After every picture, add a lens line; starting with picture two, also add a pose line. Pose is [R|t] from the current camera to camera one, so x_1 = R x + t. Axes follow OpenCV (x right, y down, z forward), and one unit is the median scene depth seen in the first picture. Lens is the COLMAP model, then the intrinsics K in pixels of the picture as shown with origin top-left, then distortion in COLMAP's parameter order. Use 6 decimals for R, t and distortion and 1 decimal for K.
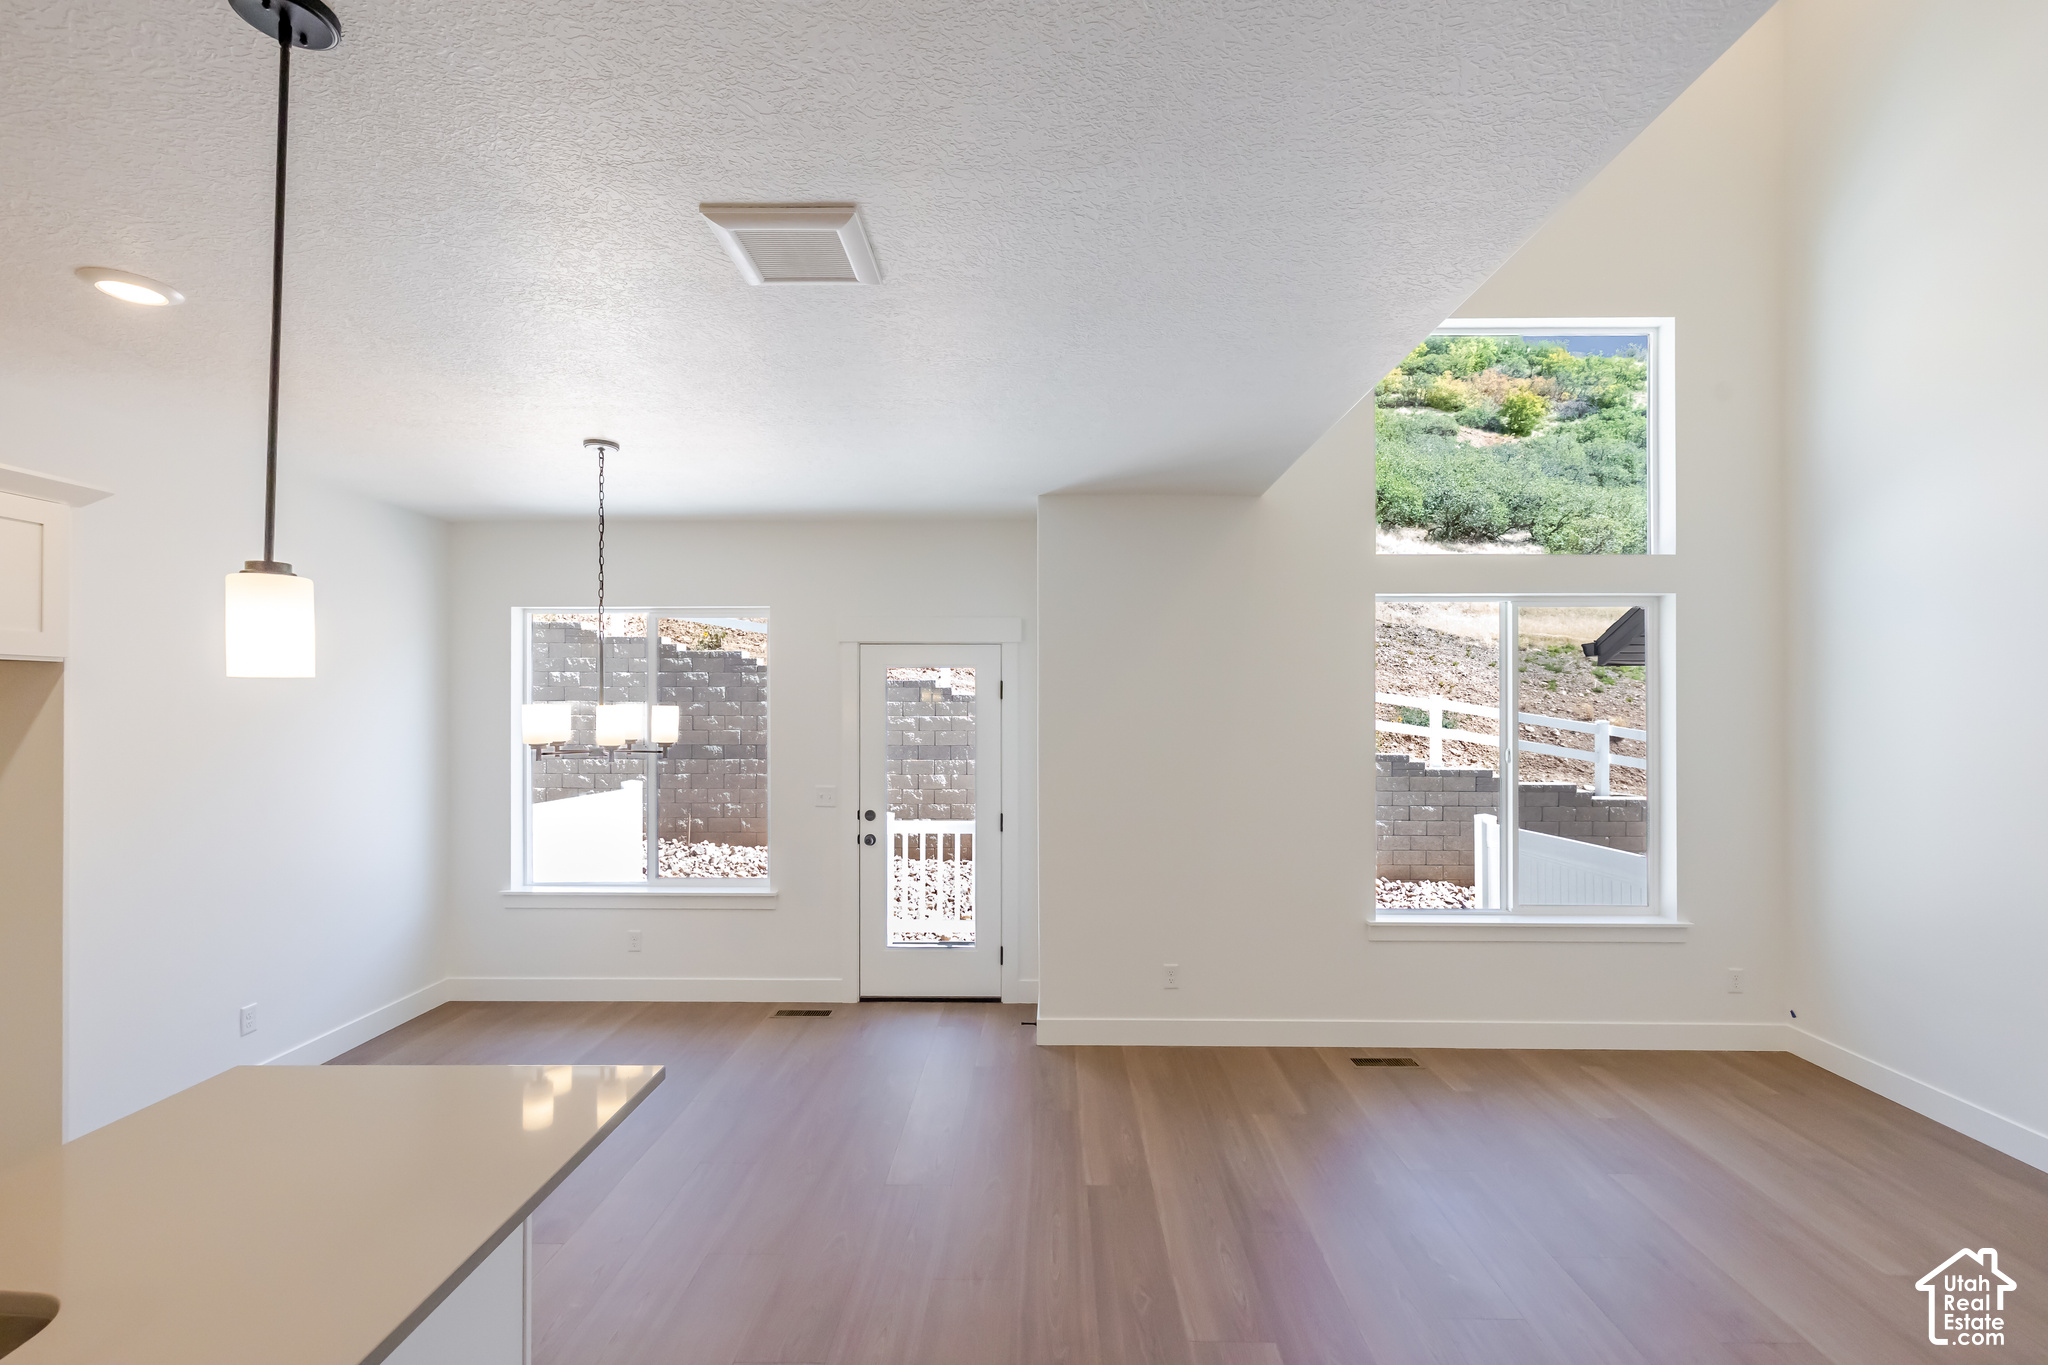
lens RADIAL K [[867.6, 0, 1028.5], [0, 867.6, 691.8], [0, 0, 1]] dist [0.001429, 0.000507]
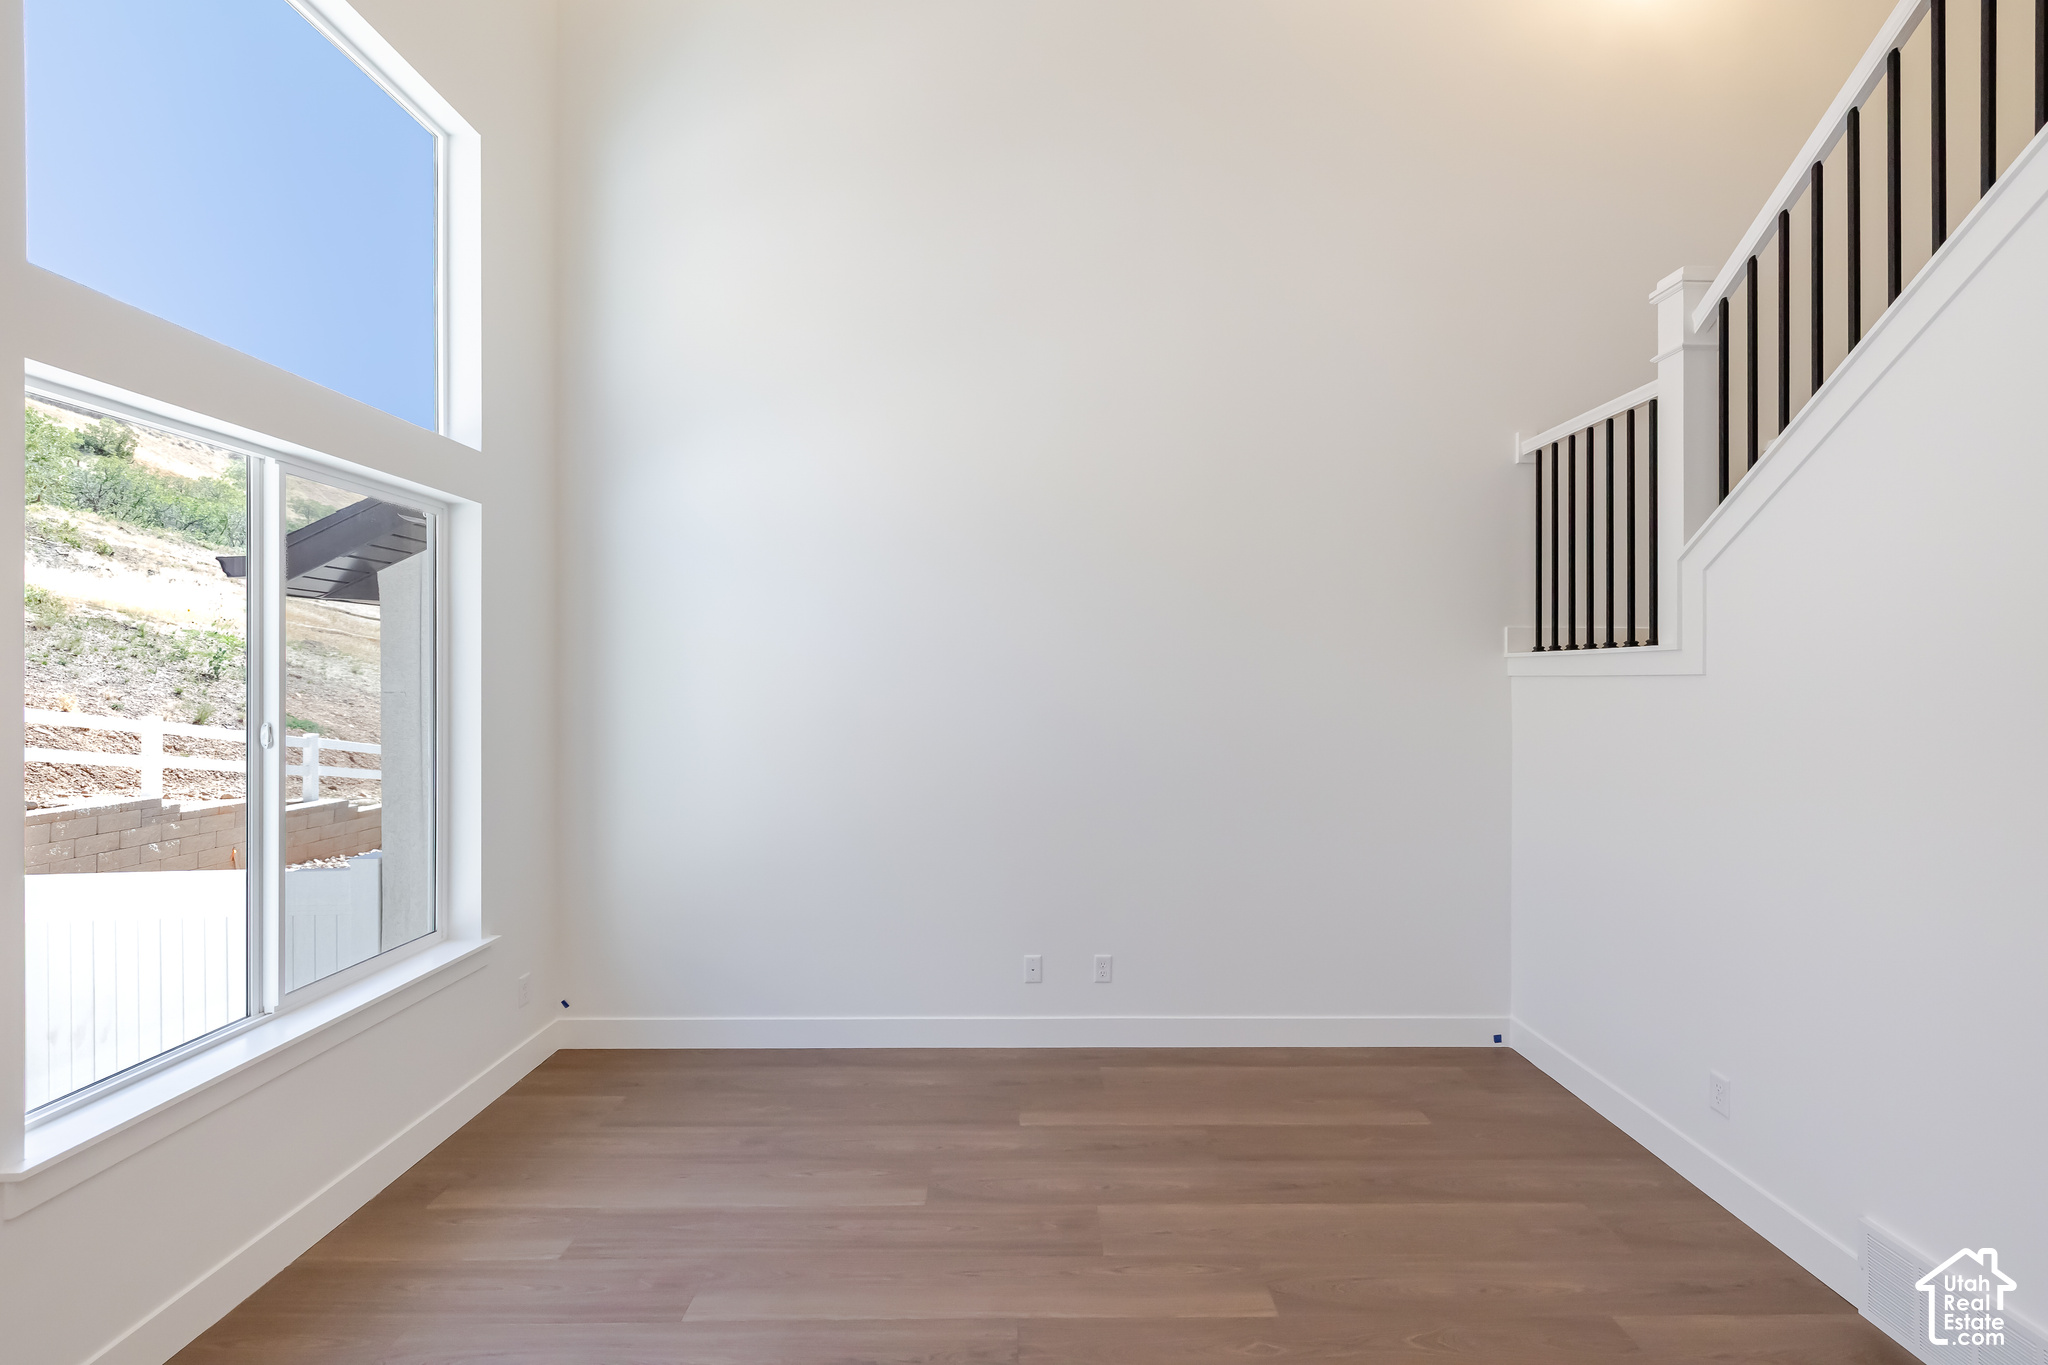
lens RADIAL K [[867.6, 0, 1028.5], [0, 867.6, 691.8], [0, 0, 1]] dist [0.001429, 0.000507]
pose [[-0.014313, -0.008243, 0.999864, -0.008371], [-0.005849, 0.999950, 0.008160, 0.045141], [-0.999880, -0.005731, -0.014361, 0.587298]]
